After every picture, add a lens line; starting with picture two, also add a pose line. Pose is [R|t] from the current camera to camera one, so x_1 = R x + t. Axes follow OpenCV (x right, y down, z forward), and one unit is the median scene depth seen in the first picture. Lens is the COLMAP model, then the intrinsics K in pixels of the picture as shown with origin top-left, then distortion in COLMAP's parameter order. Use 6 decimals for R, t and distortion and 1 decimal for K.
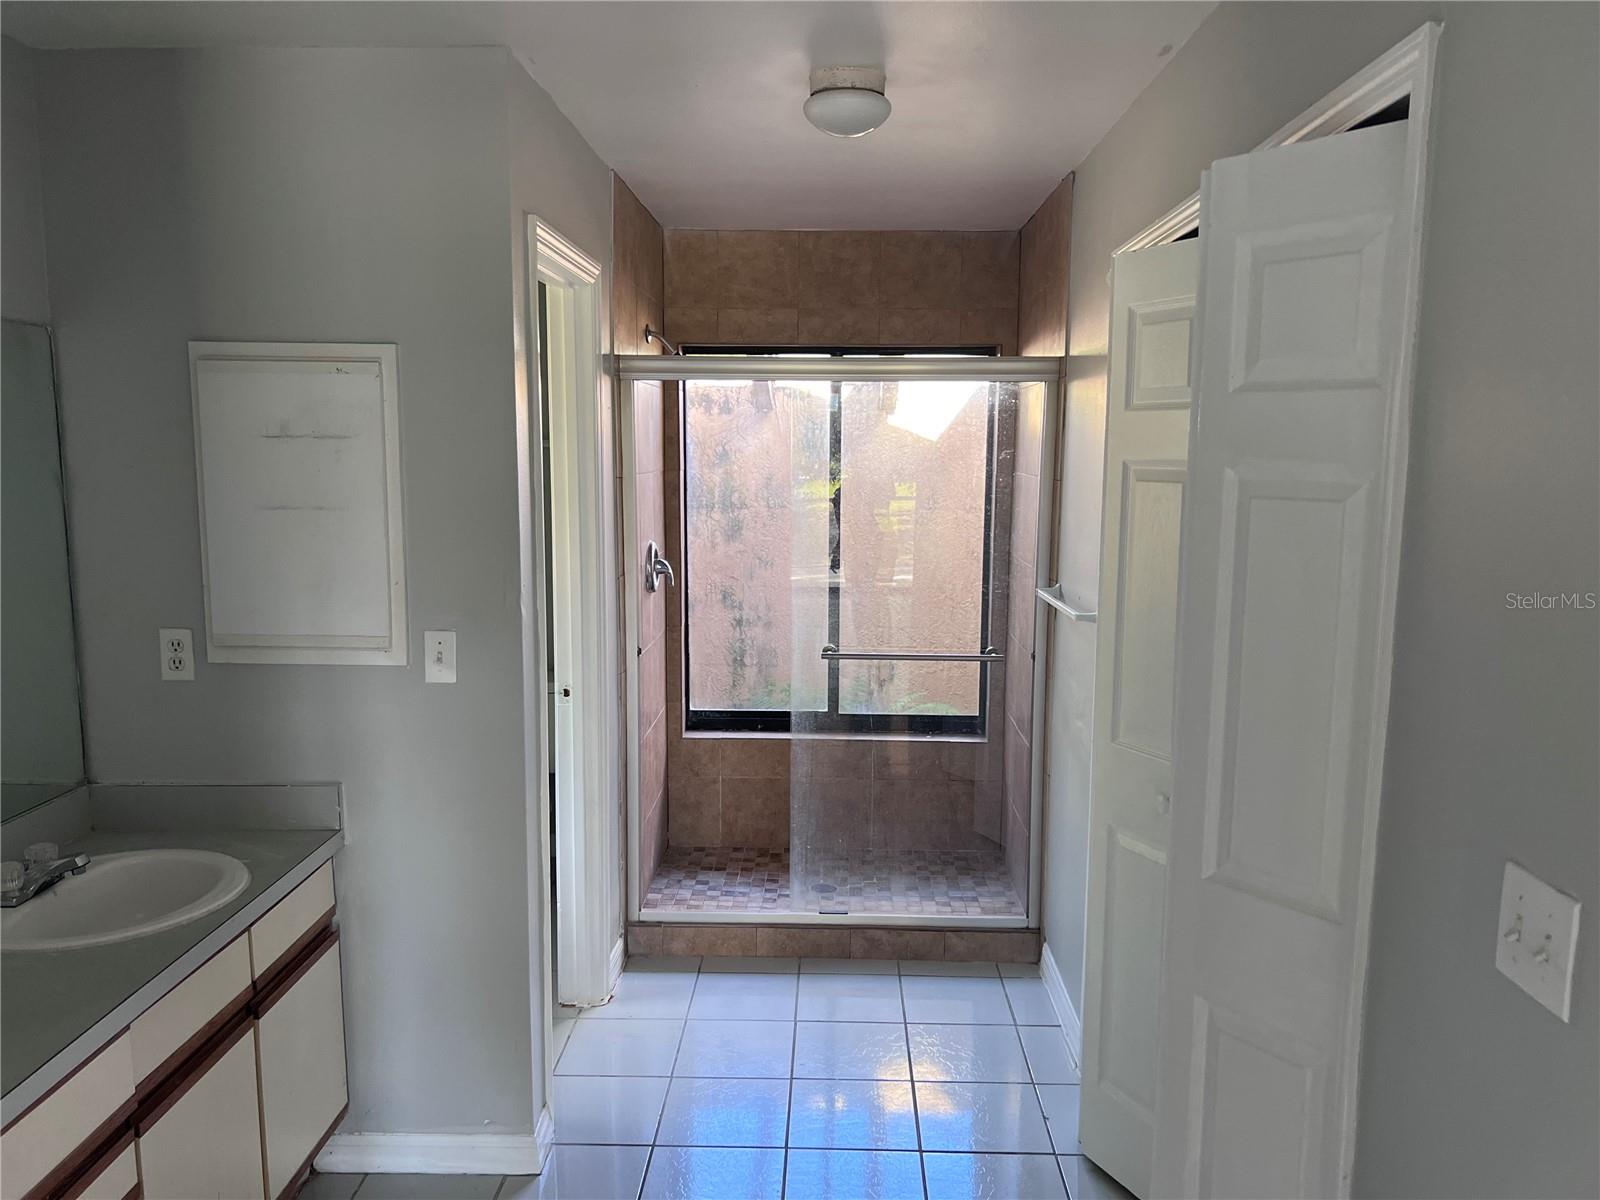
lens RADIAL K [[1209.7, 0, 797.8], [0, 1209.7, 612.7], [0, 0, 1]] dist [0.056973, -0.067191]
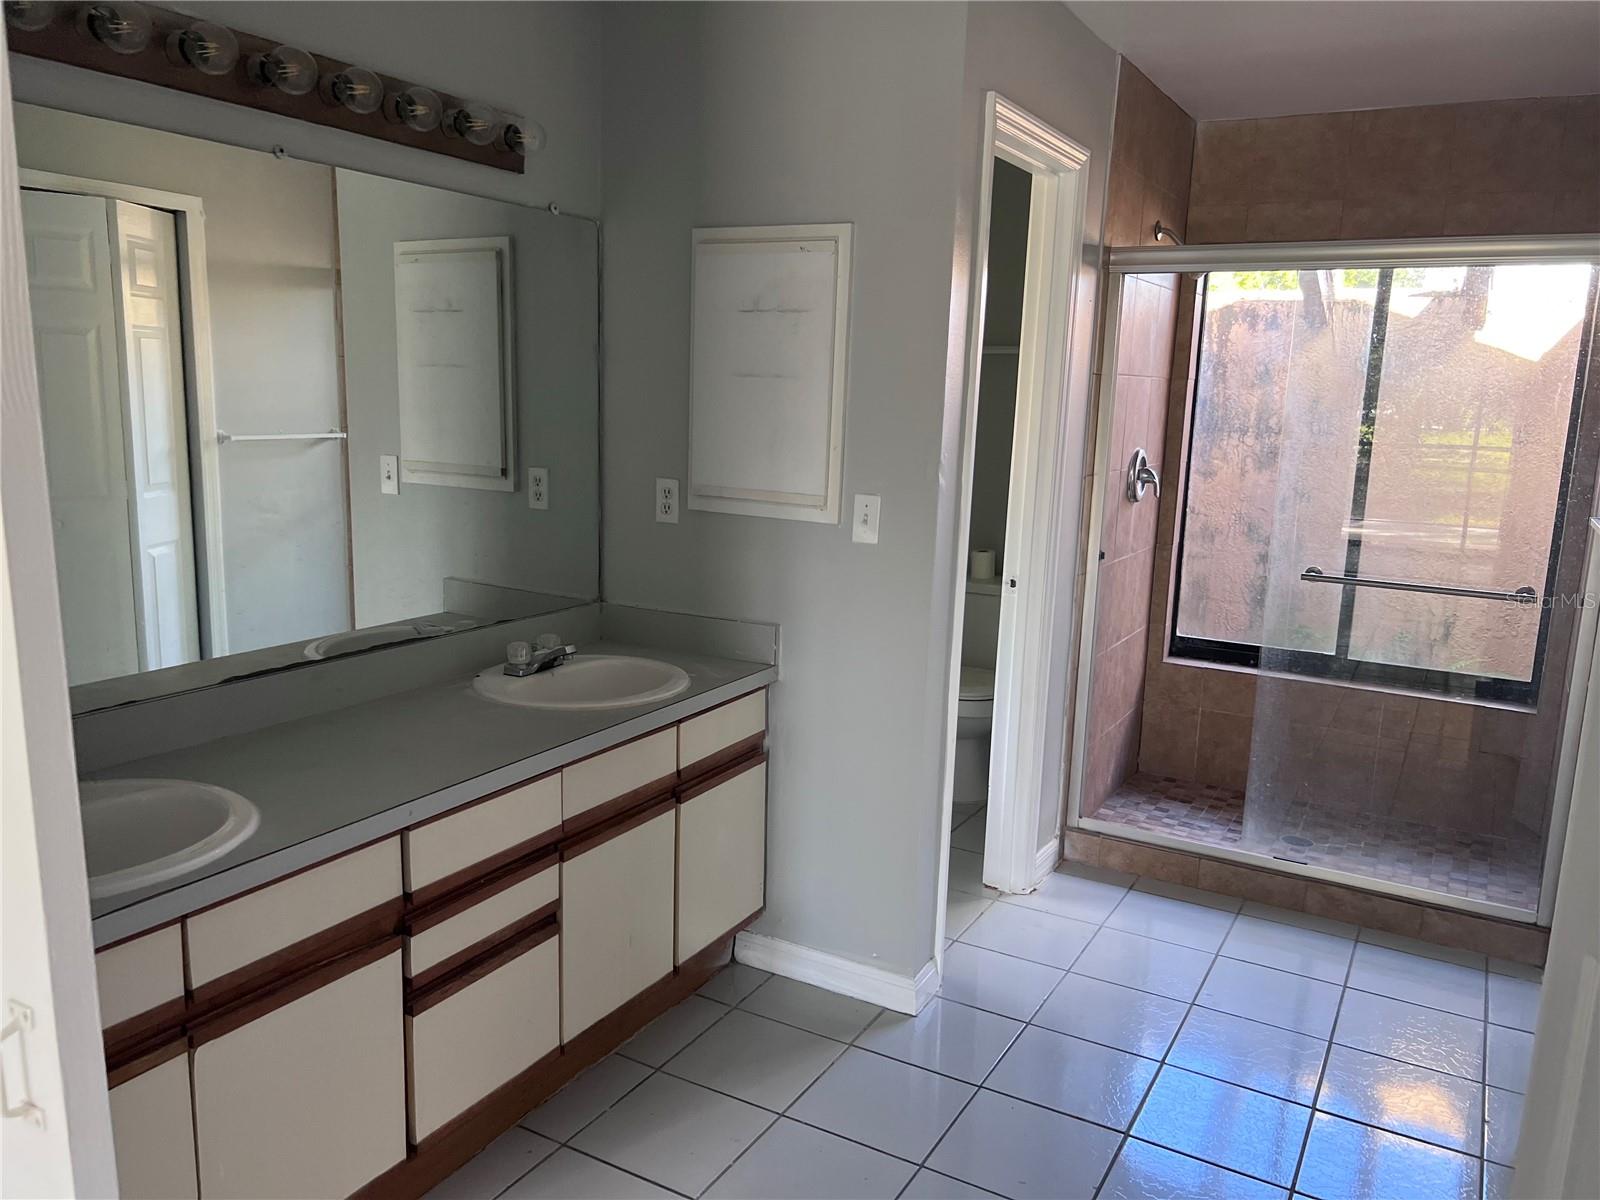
lens RADIAL K [[1209.7, 0, 790.6], [0, 1209.7, 607.2], [0, 0, 1]] dist [0.056973, -0.067191]
pose [[0.877551, 0.106937, -0.467406, 0.111497], [-0.093337, 0.994263, 0.052238, 0.045931], [0.470311, -0.002215, 0.882498, 0.012494]]
